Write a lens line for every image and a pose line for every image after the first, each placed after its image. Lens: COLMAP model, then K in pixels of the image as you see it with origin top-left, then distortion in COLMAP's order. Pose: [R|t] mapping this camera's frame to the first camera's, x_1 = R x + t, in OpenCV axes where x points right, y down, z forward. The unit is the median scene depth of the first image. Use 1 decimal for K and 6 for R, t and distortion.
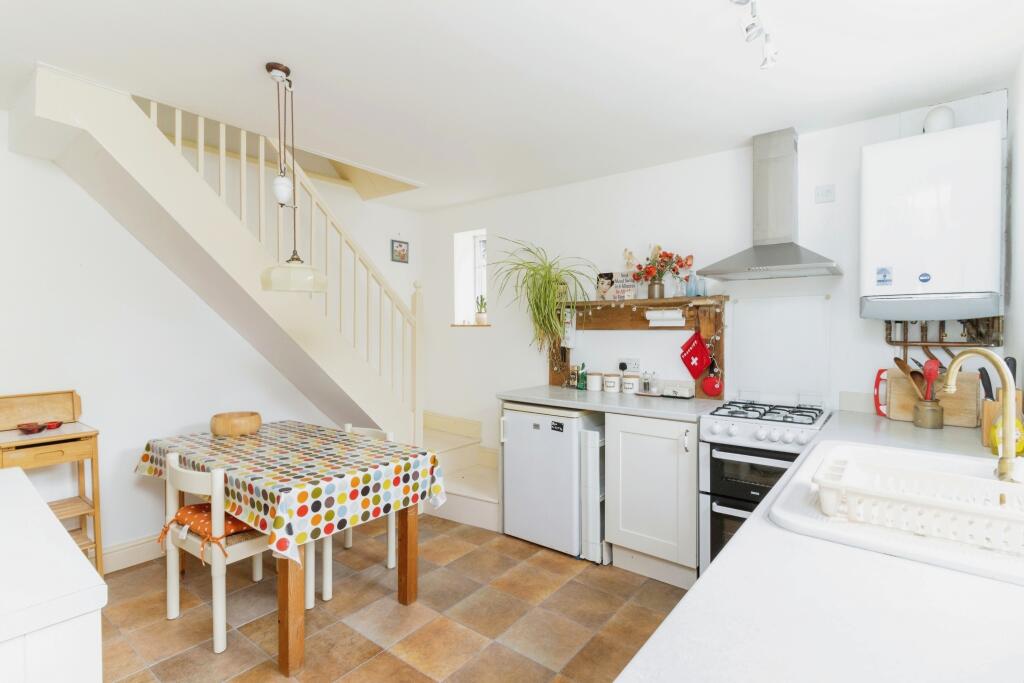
lens RADIAL K [[497.9, 0, 514.5], [0, 497.9, 335.8], [0, 0, 1]] dist [-0.000751, -0.000174]
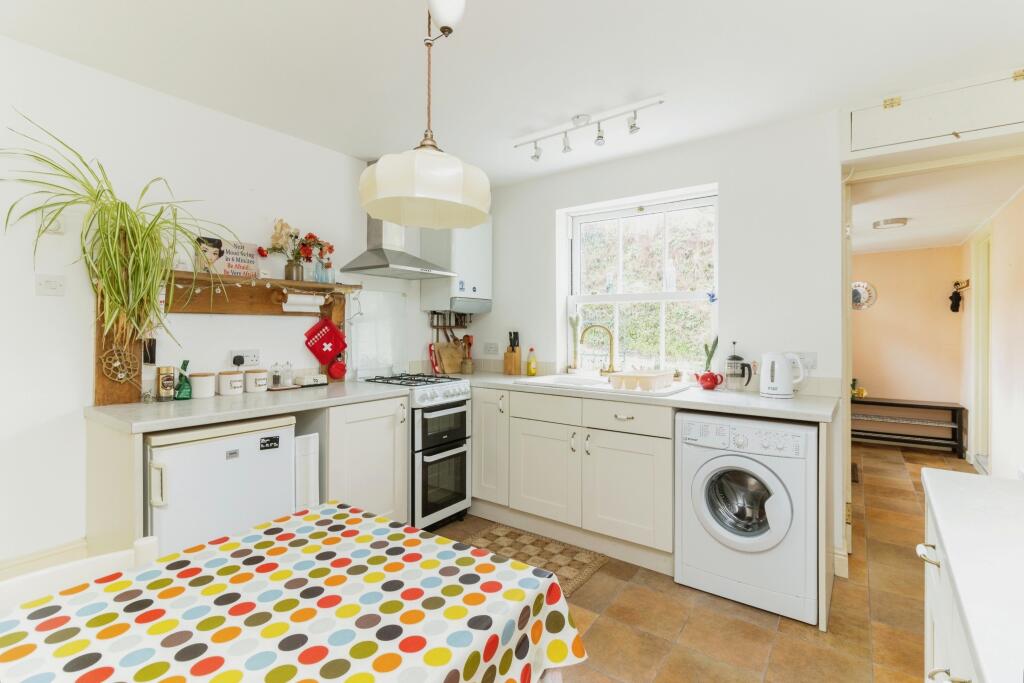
lens RADIAL K [[482.3, 0, 516.5], [0, 482.3, 324.7], [0, 0, 1]] dist [-0.001315, 0.000405]
pose [[-0.055396, 0.005201, 0.998451, -0.635735], [0.010989, 0.999929, -0.004599, 0.013898], [-0.998404, 0.010718, -0.055449, 0.658205]]
